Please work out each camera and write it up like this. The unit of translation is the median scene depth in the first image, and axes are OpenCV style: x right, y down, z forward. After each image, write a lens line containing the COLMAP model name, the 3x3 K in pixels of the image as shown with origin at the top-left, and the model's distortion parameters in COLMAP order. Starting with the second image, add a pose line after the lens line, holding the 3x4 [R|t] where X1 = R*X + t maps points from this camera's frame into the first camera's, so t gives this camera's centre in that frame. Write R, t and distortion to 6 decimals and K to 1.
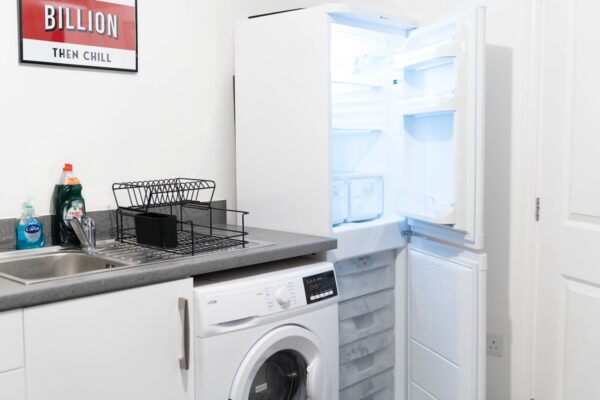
lens RADIAL K [[688.3, 0, 304.6], [0, 688.3, 198.9], [0, 0, 1]] dist [-0.000119, 0.000000]
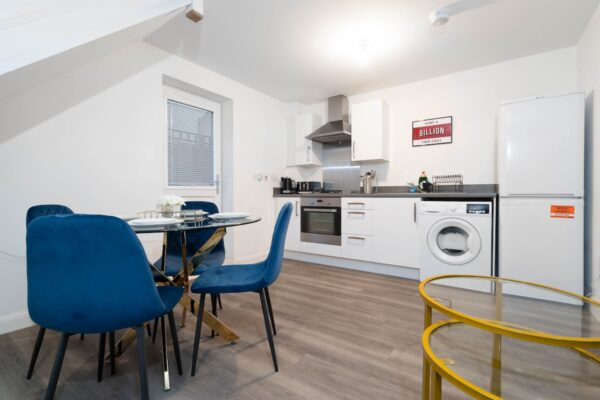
lens RADIAL K [[276.3, 0, 297.9], [0, 276.3, 198.3], [0, 0, 1]] dist [-0.005581, 0.001947]
pose [[0.142205, 0.012544, -0.989758, 1.032802], [-0.083711, 0.996490, 0.000602, 0.148933], [0.986291, 0.082768, 0.142756, 0.134958]]
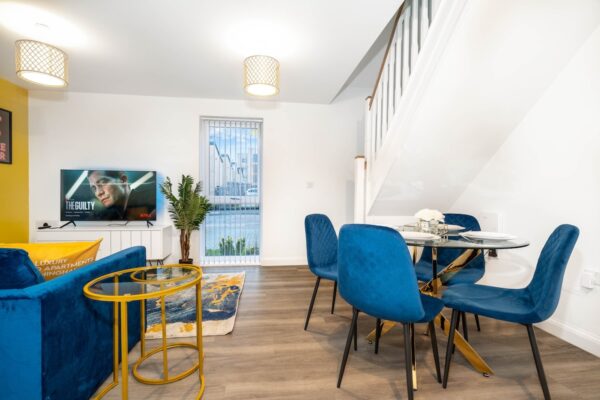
lens RADIAL K [[276.3, 0, 297.1], [0, 276.3, 200.5], [0, 0, 1]] dist [-0.005581, 0.001947]
pose [[-0.773416, -0.018344, 0.633633, 0.072760], [0.047856, 0.995039, 0.087220, 0.049219], [-0.632090, 0.097780, -0.768701, 0.725277]]
